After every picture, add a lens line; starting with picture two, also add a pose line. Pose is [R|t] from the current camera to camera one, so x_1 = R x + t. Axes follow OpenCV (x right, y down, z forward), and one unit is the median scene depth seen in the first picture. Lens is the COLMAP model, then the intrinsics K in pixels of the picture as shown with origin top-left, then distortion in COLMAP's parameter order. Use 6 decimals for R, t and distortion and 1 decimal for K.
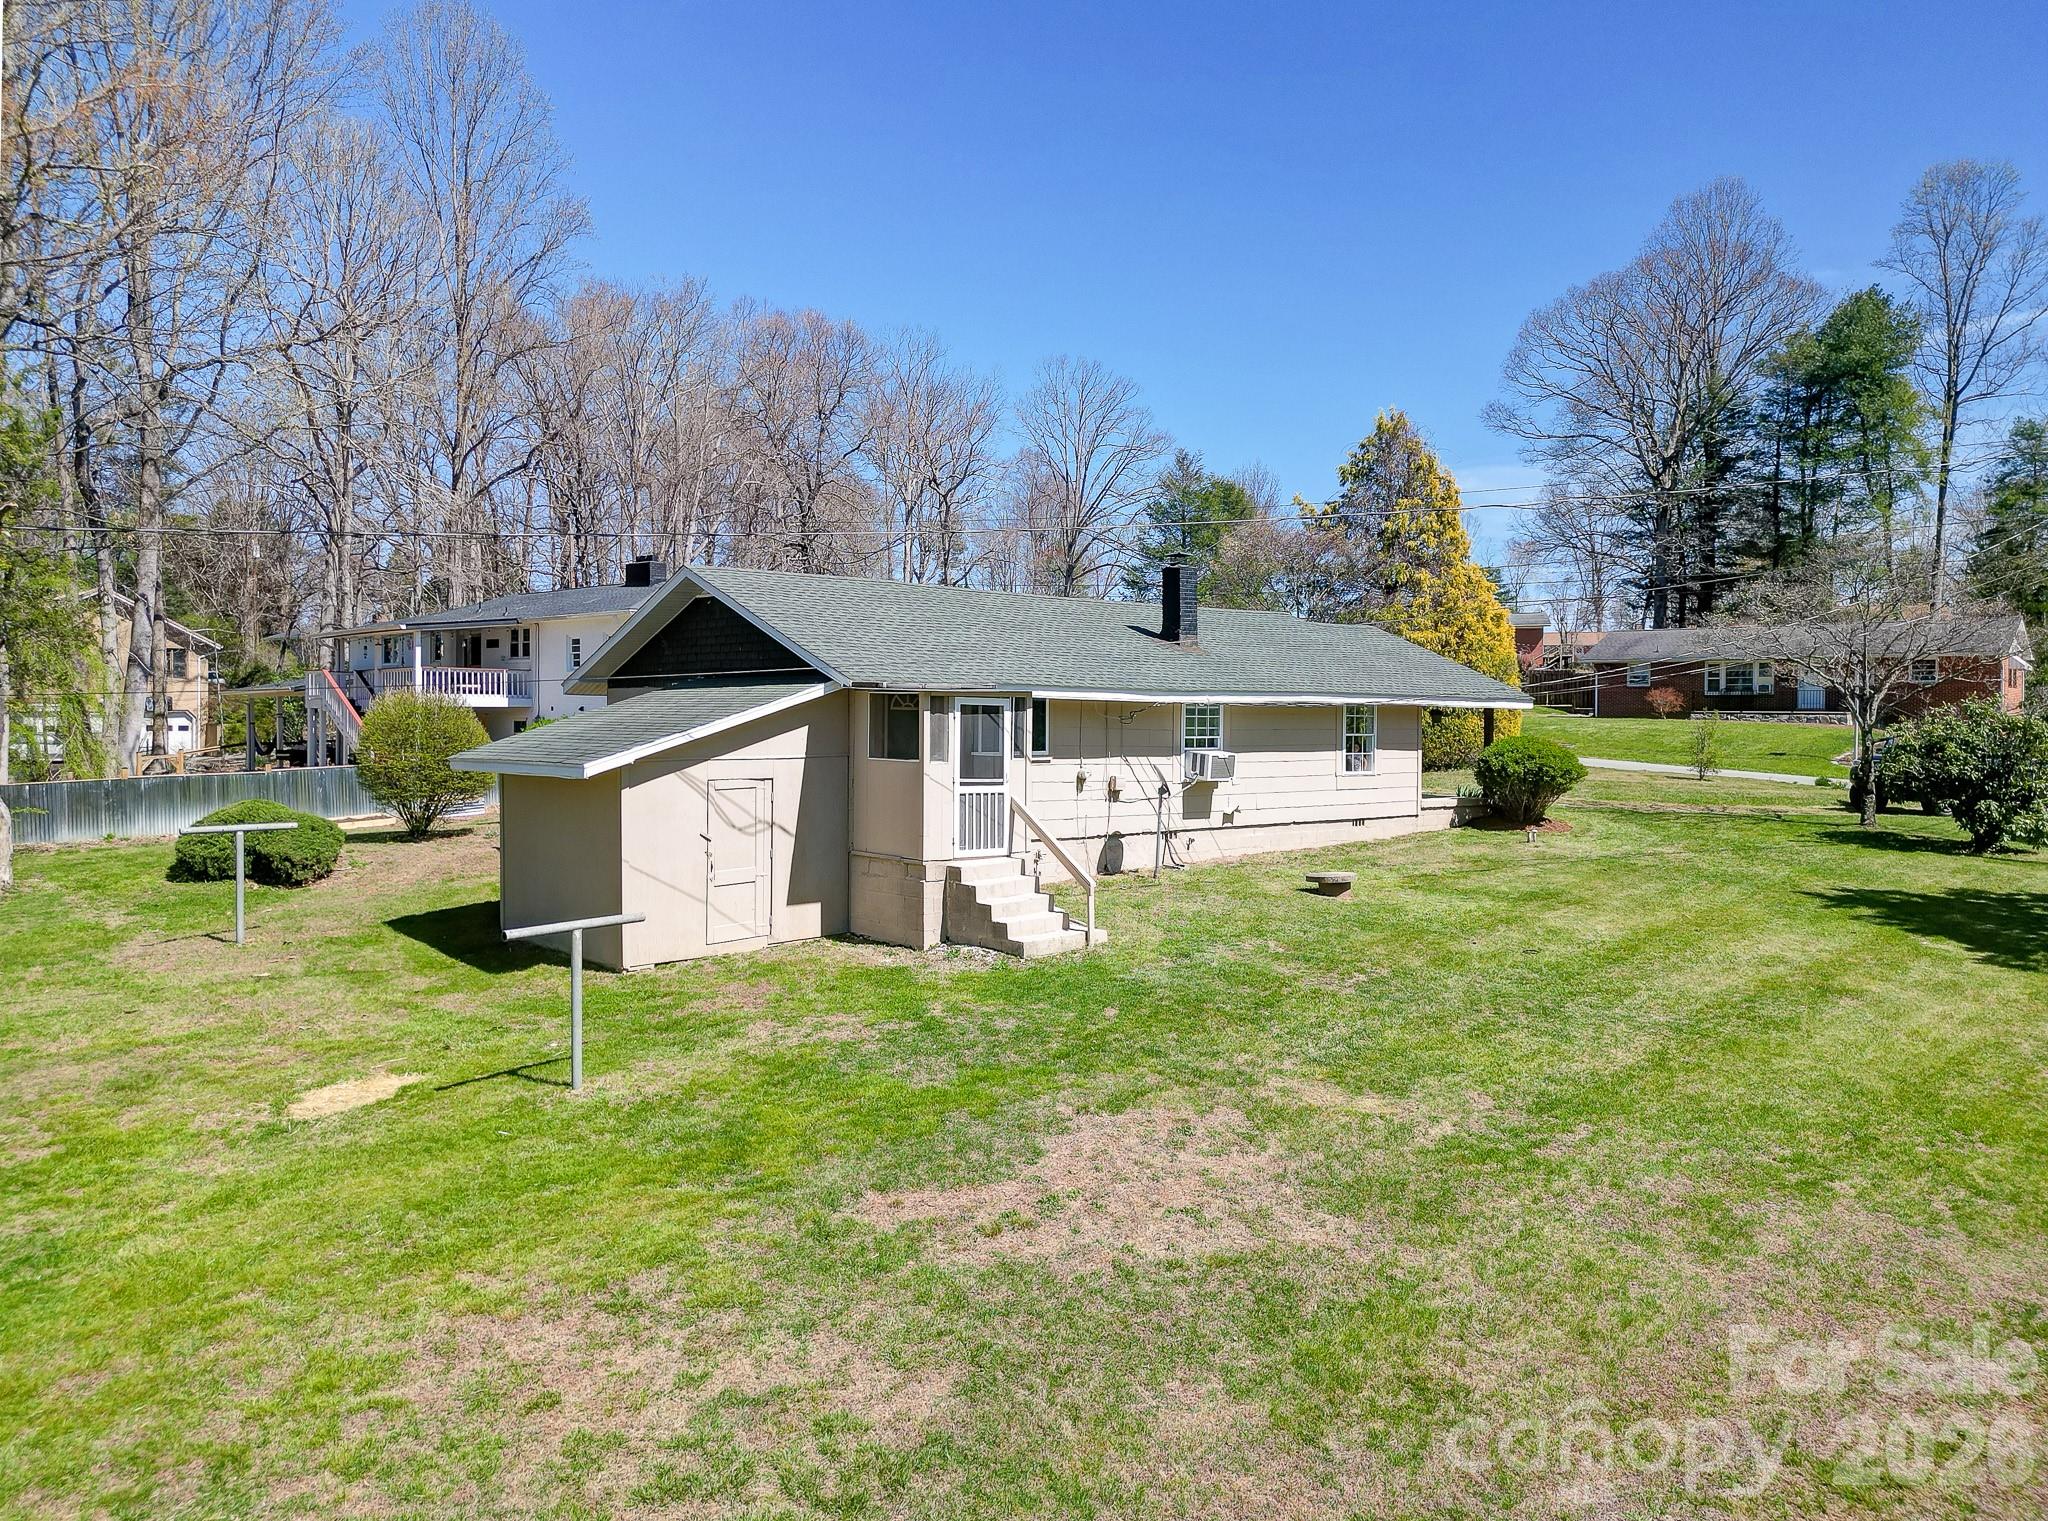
lens RADIAL K [[1445.2, 0, 1022.4], [0, 1445.2, 733.1], [0, 0, 1]] dist [0.060276, -0.046356]
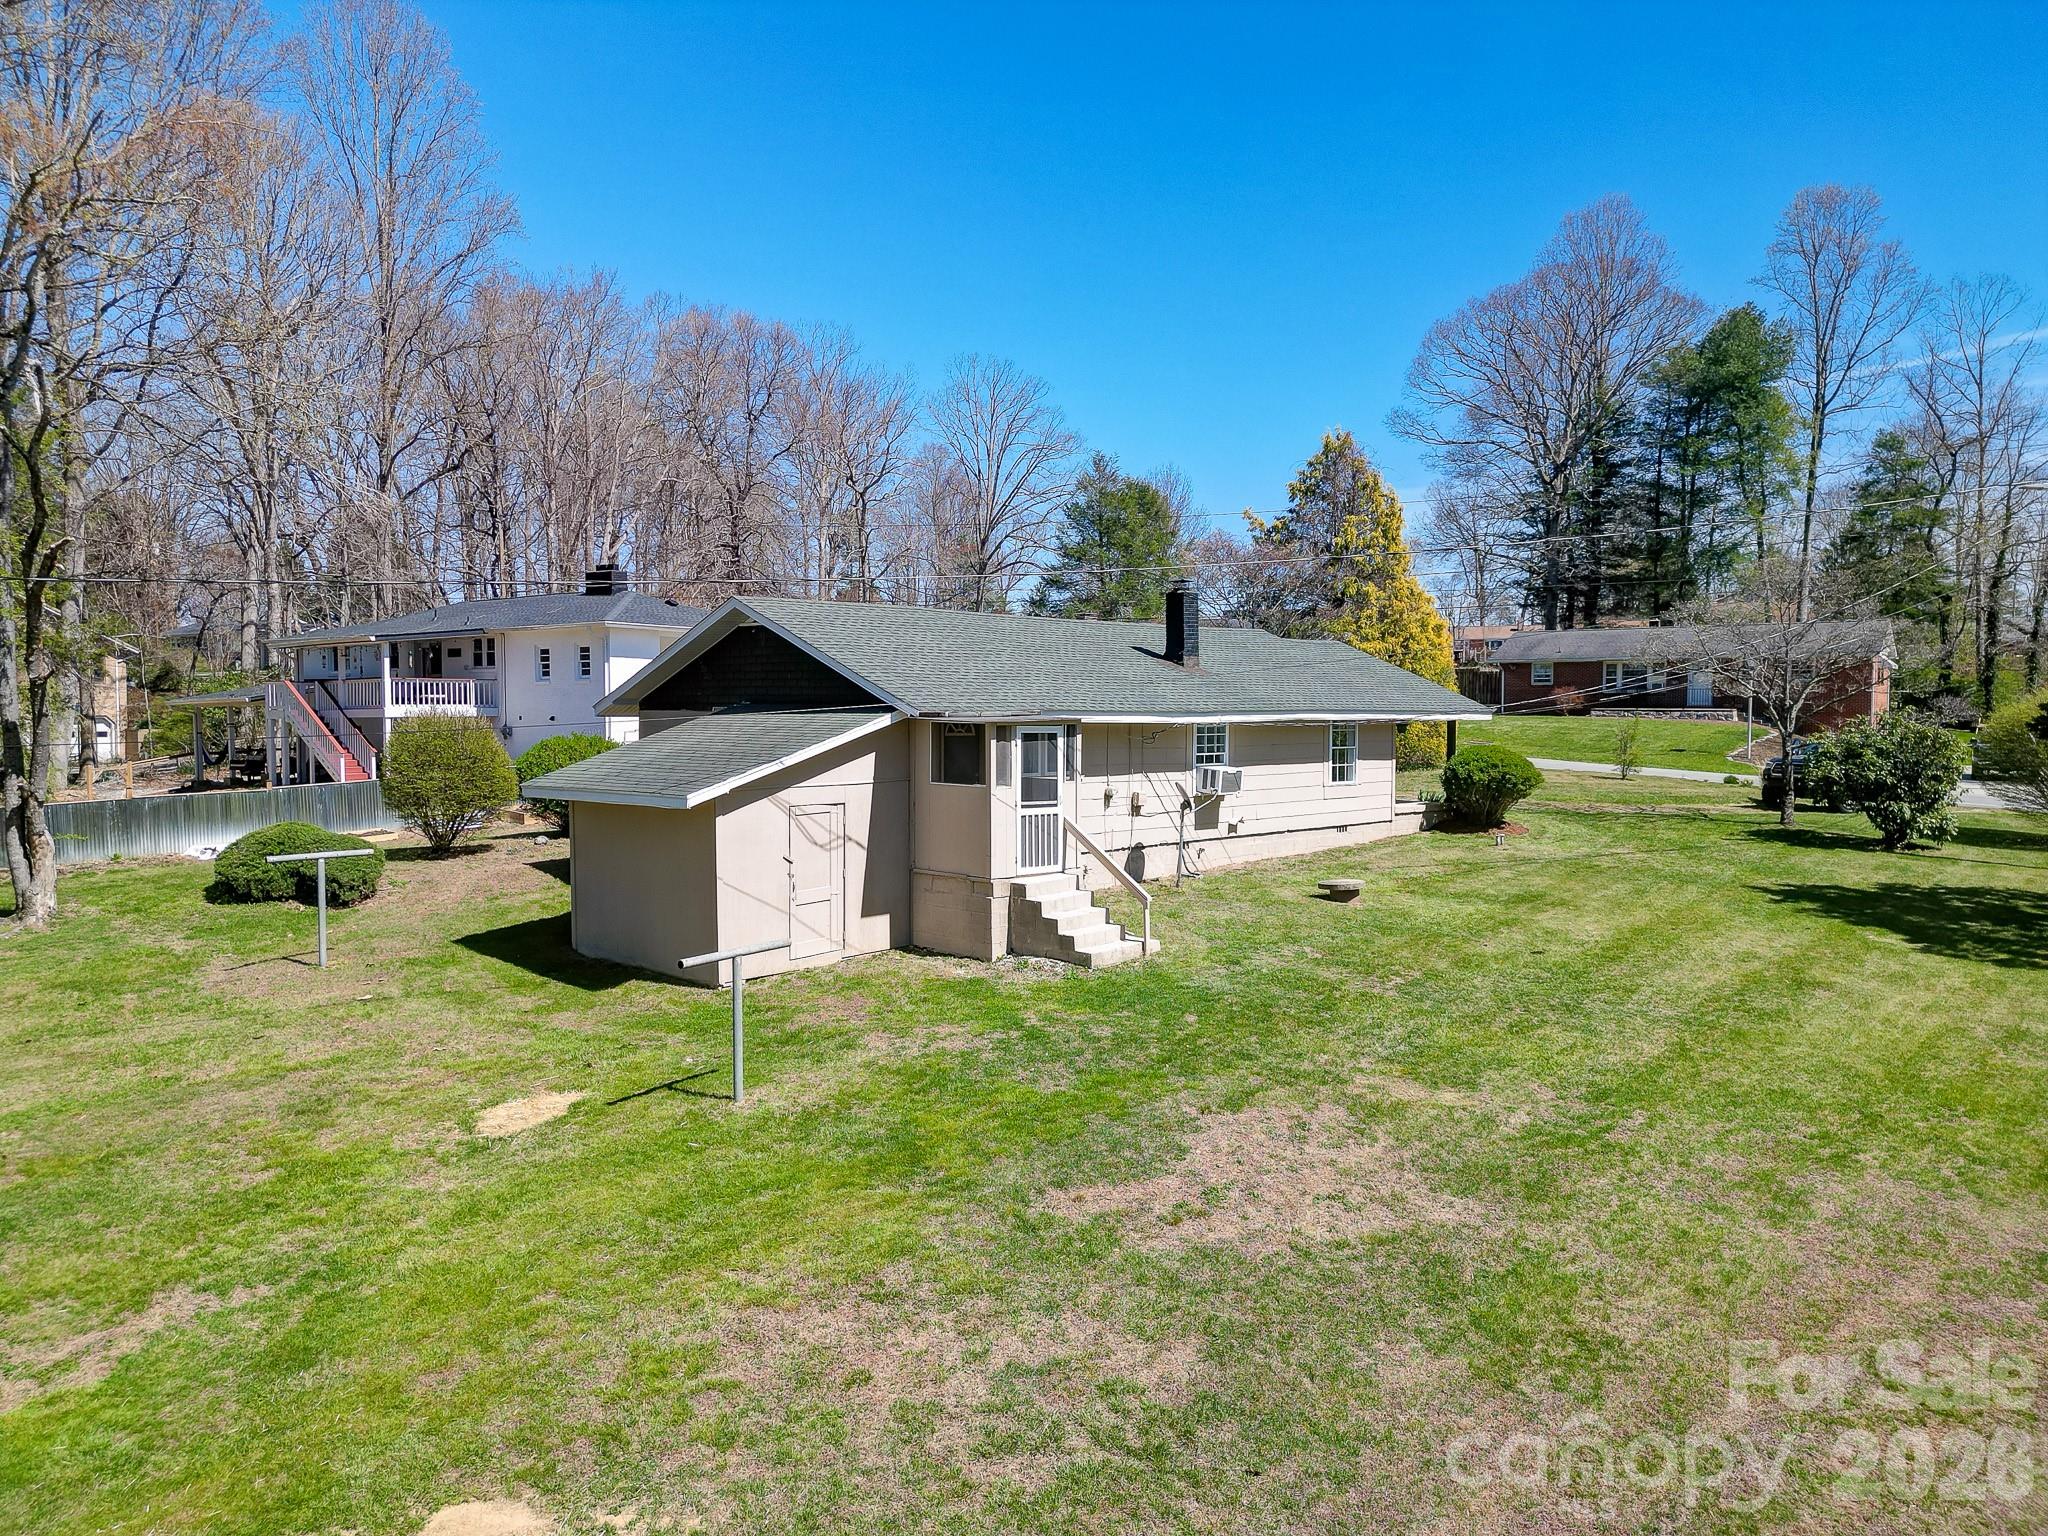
lens RADIAL K [[1439.5, 0, 1014.9], [0, 1439.5, 757.5], [0, 0, 1]] dist [0.062230, -0.047085]
pose [[0.996921, -0.008597, 0.077935, -0.128032], [0.006576, 0.999636, 0.026152, -0.028716], [-0.078132, -0.025559, 0.996615, -0.064510]]
